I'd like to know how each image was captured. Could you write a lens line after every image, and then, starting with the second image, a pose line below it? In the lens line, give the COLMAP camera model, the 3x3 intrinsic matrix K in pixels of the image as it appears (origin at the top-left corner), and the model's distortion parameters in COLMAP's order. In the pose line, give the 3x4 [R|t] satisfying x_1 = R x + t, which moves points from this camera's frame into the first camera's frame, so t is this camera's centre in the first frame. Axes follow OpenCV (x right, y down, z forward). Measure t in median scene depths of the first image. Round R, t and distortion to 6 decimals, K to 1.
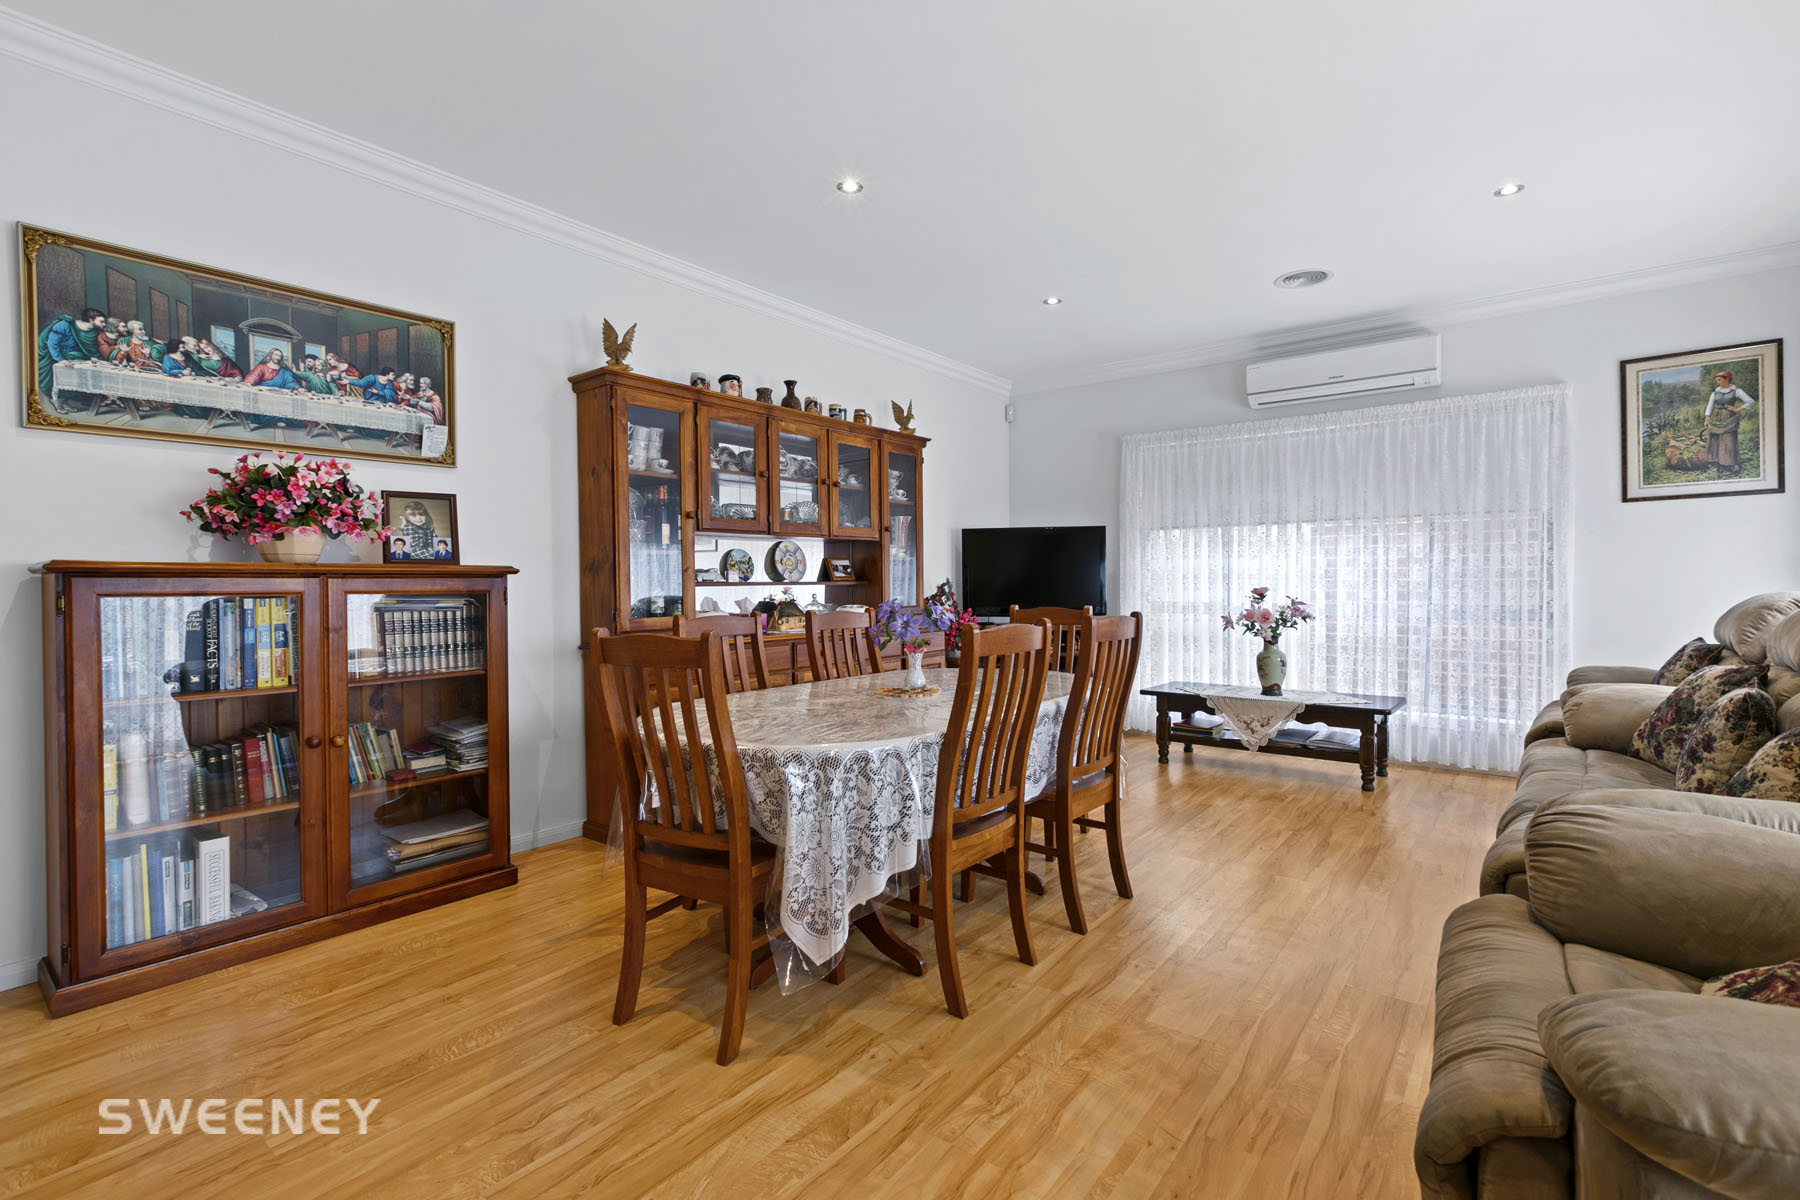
lens RADIAL K [[828.8, 0, 903.3], [0, 828.8, 591.4], [0, 0, 1]] dist [0.017017, 0.000083]
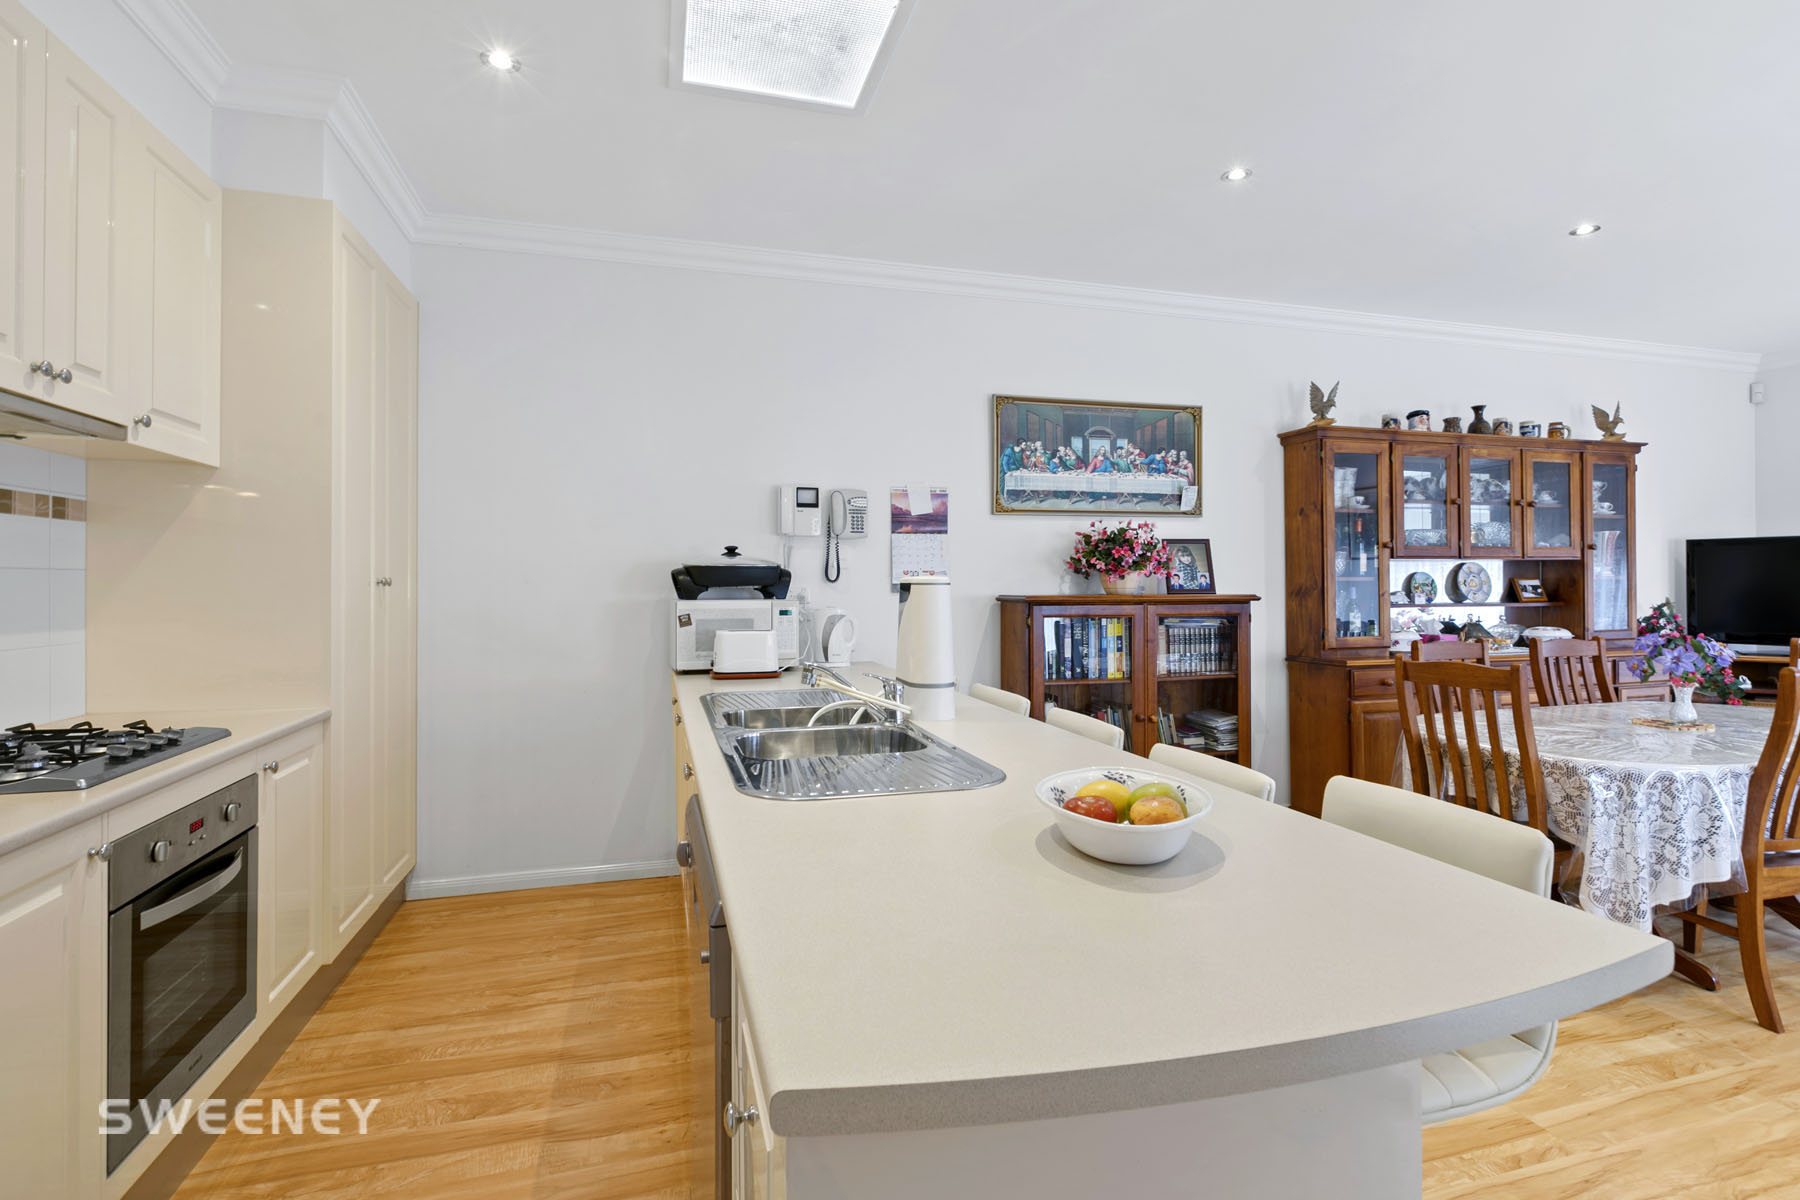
lens RADIAL K [[863.1, 0, 915.0], [0, 863.1, 576.0], [0, 0, 1]] dist [0.001744, -0.000987]
pose [[0.816905, 0.000990, -0.576772, -0.138141], [-0.010732, 0.999851, -0.013484, -0.036610], [0.576673, 0.017205, 0.816794, -0.397563]]
